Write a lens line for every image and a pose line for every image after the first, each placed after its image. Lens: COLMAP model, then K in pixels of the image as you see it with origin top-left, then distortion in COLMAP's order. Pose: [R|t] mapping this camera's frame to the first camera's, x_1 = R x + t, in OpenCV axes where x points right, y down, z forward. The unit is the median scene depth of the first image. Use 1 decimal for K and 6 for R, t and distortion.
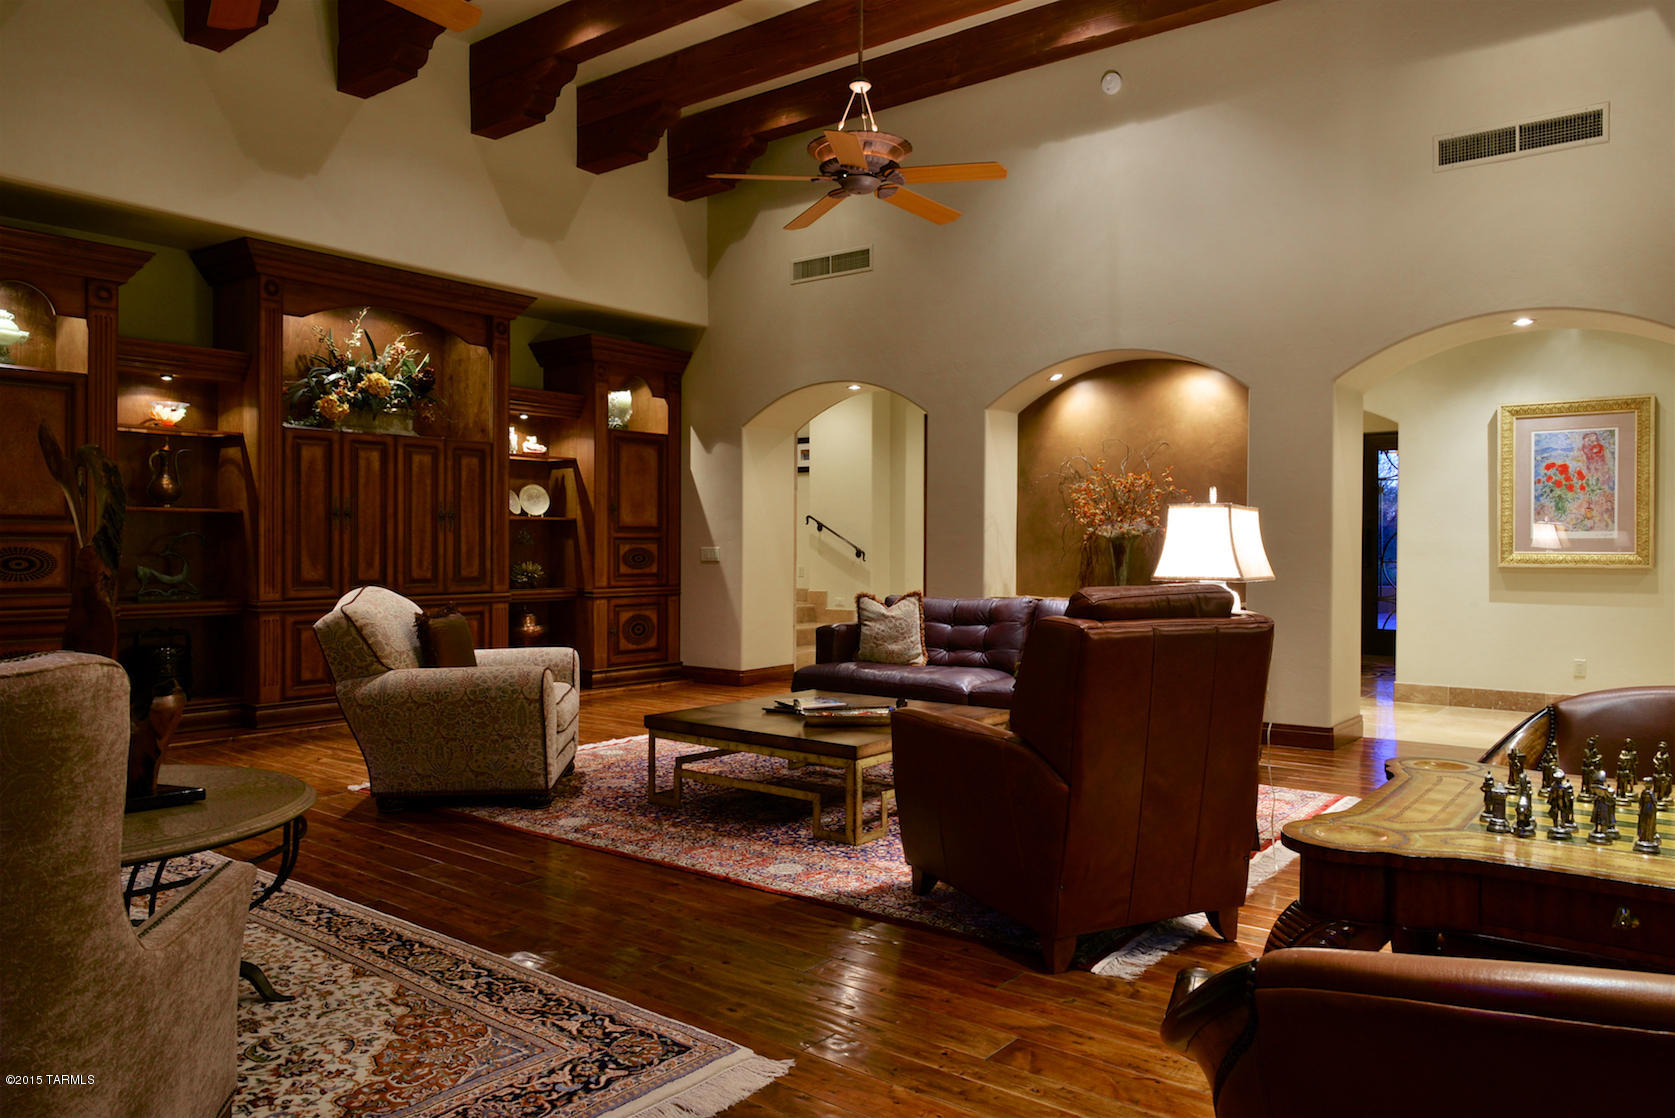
lens RADIAL K [[1141.0, 0, 840.0], [0, 1141.0, 562.3], [0, 0, 1]] dist [-0.024861, 0.000185]
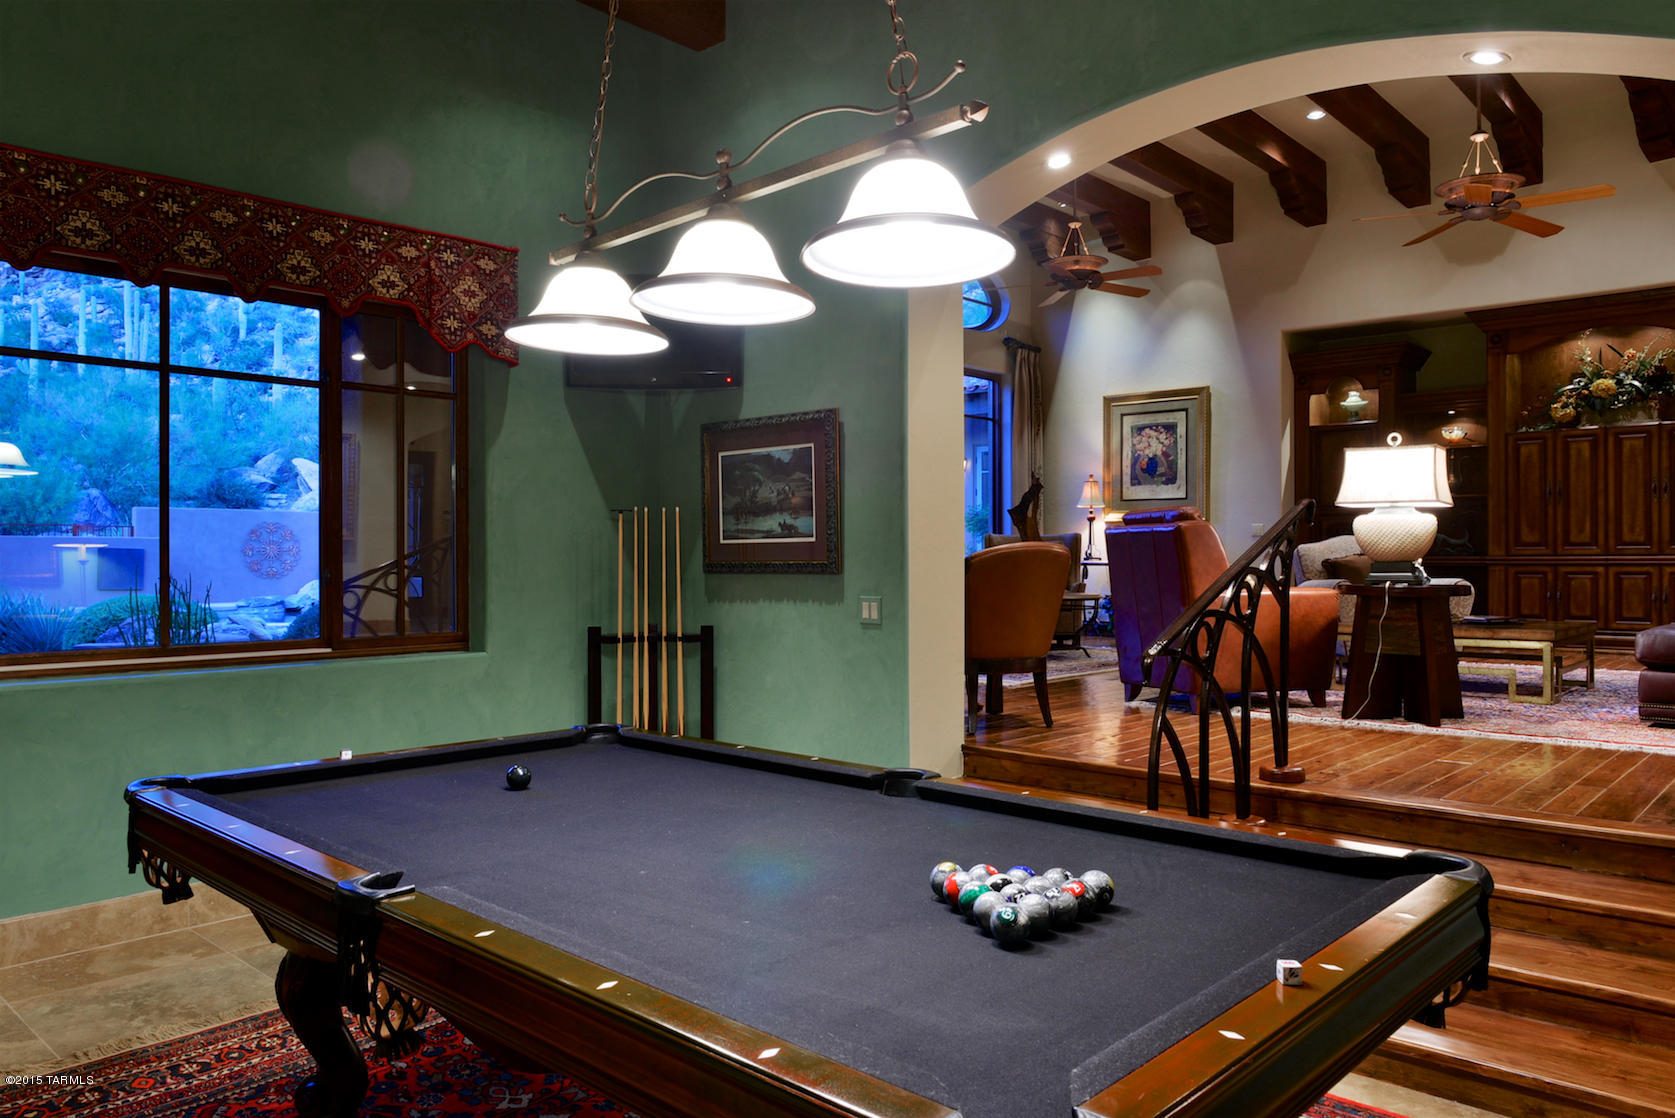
lens RADIAL K [[1141.0, 0, 848.4], [0, 1141.0, 558.1], [0, 0, 1]] dist [-0.024861, 0.000185]
pose [[-0.089153, -0.007615, -0.995989, 0.937315], [-0.016680, 0.999842, -0.006152, 0.055274], [0.995878, 0.016065, -0.089266, 0.289080]]
